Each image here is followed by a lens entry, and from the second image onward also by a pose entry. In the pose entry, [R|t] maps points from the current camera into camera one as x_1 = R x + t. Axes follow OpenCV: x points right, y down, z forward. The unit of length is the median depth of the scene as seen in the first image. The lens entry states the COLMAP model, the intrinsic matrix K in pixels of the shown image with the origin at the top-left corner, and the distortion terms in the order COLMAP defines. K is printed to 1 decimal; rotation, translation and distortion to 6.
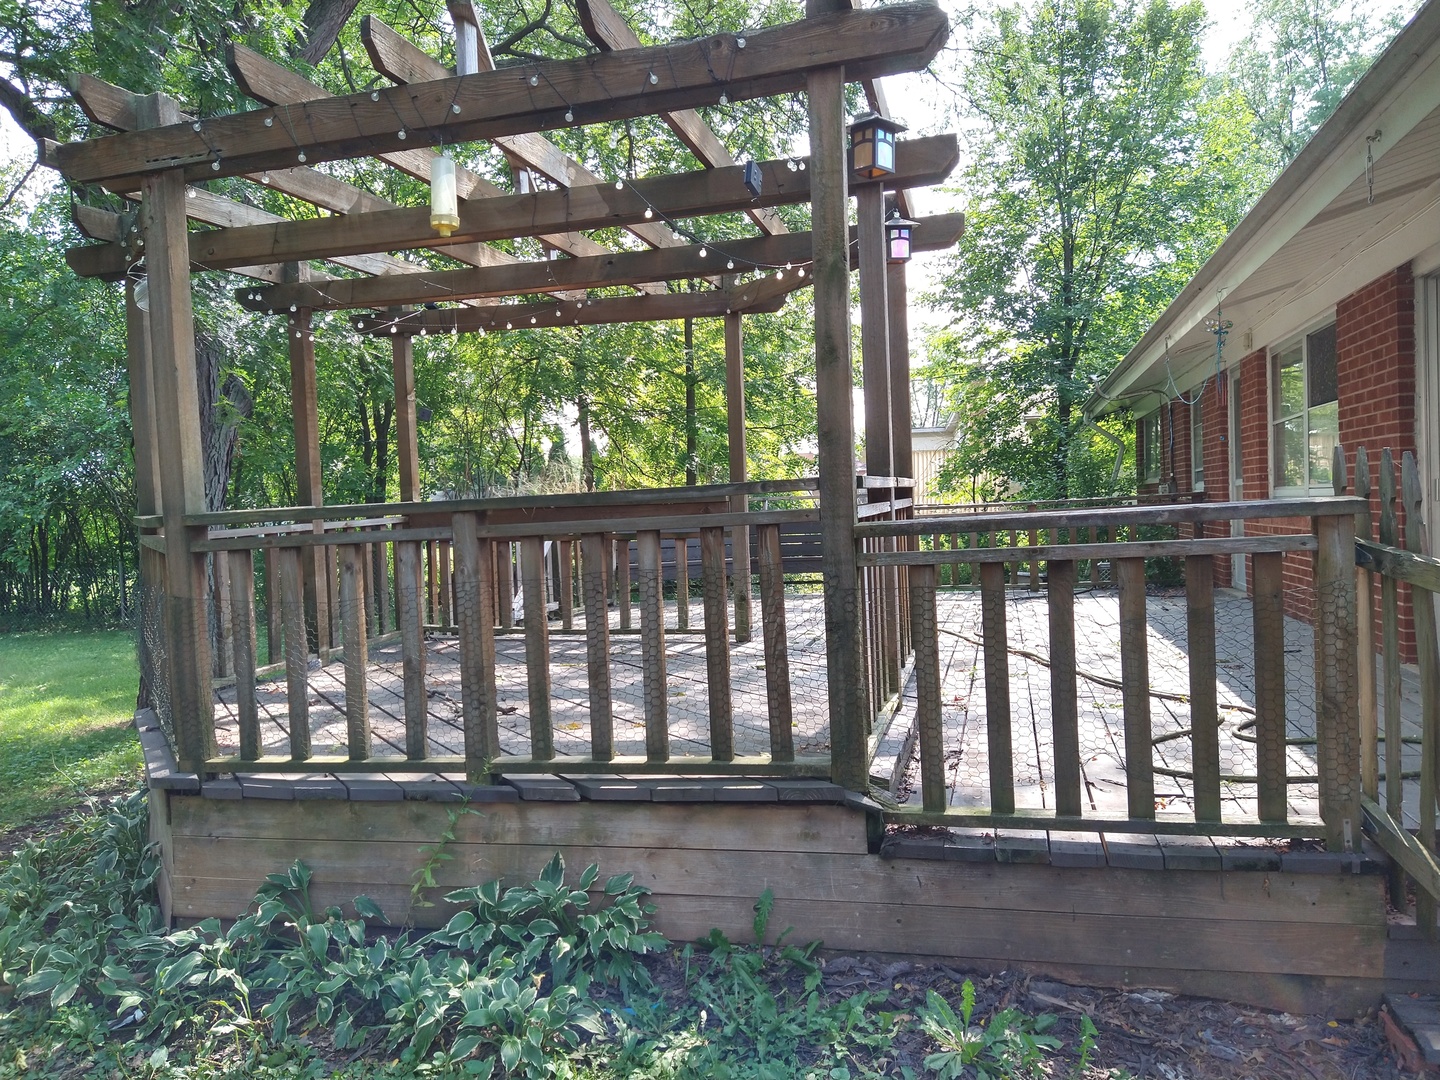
lens RADIAL K [[1075.7, 0, 727.2], [0, 1075.7, 536.4], [0, 0, 1]] dist [0.111985, -0.156633]
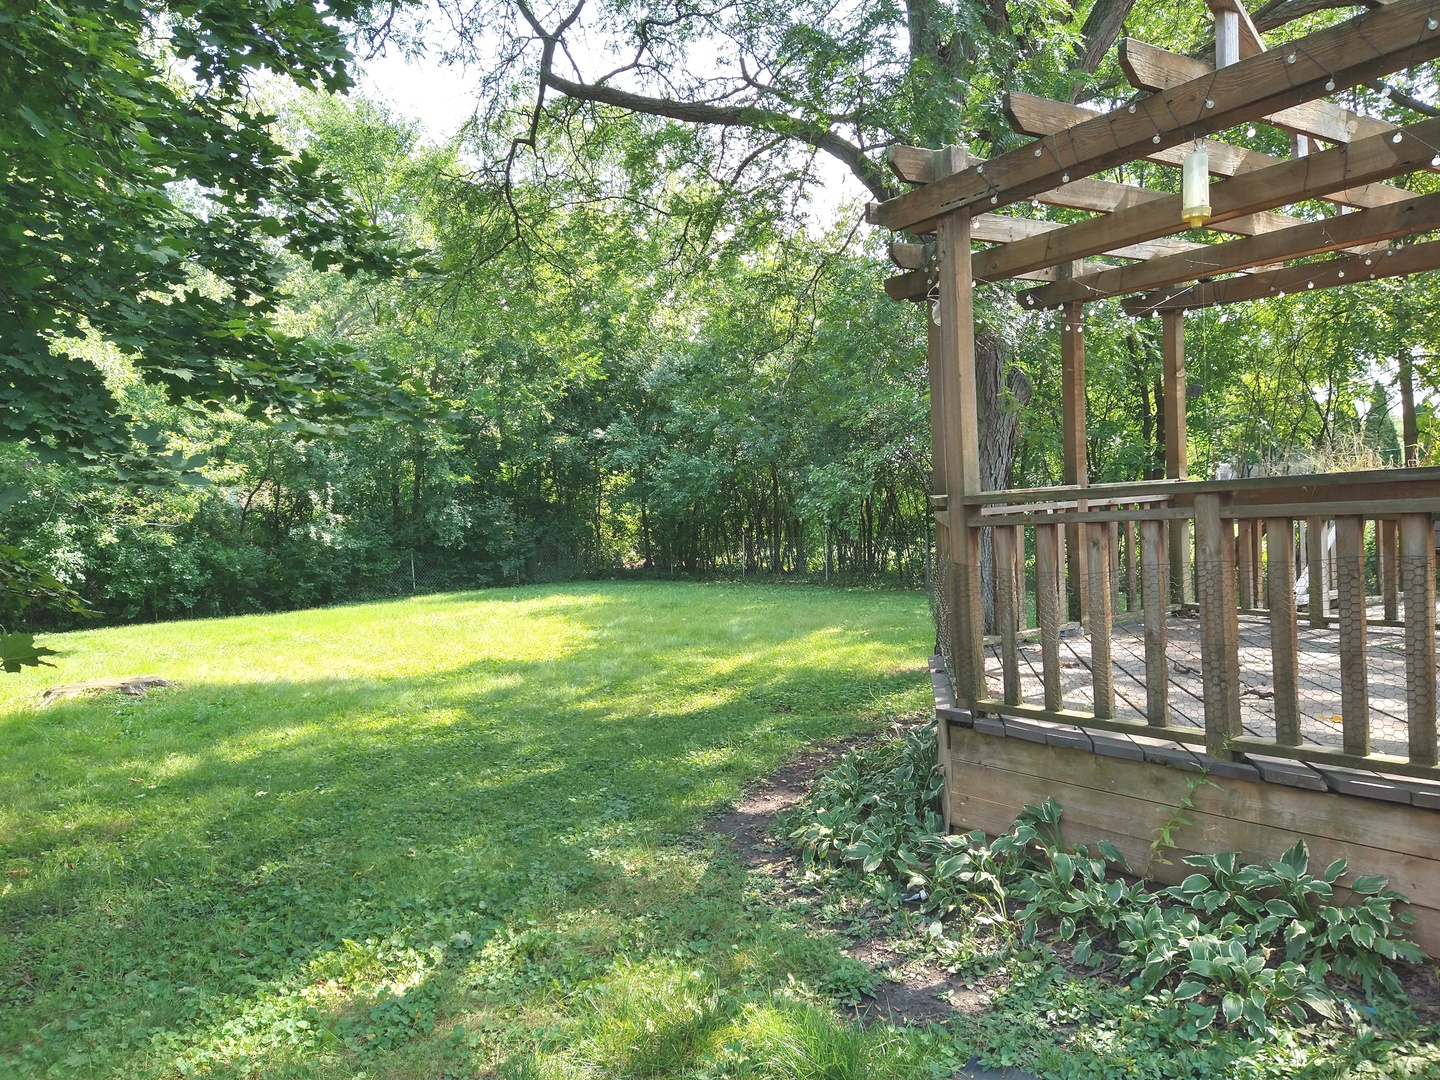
lens RADIAL K [[1075.7, 0, 727.2], [0, 1075.7, 536.4], [0, 0, 1]] dist [0.111985, -0.156633]
pose [[0.771308, 0.025133, -0.635966, 0.065684], [-0.009984, 0.999575, 0.027395, -0.005426], [0.636384, -0.014781, 0.771231, -0.089900]]
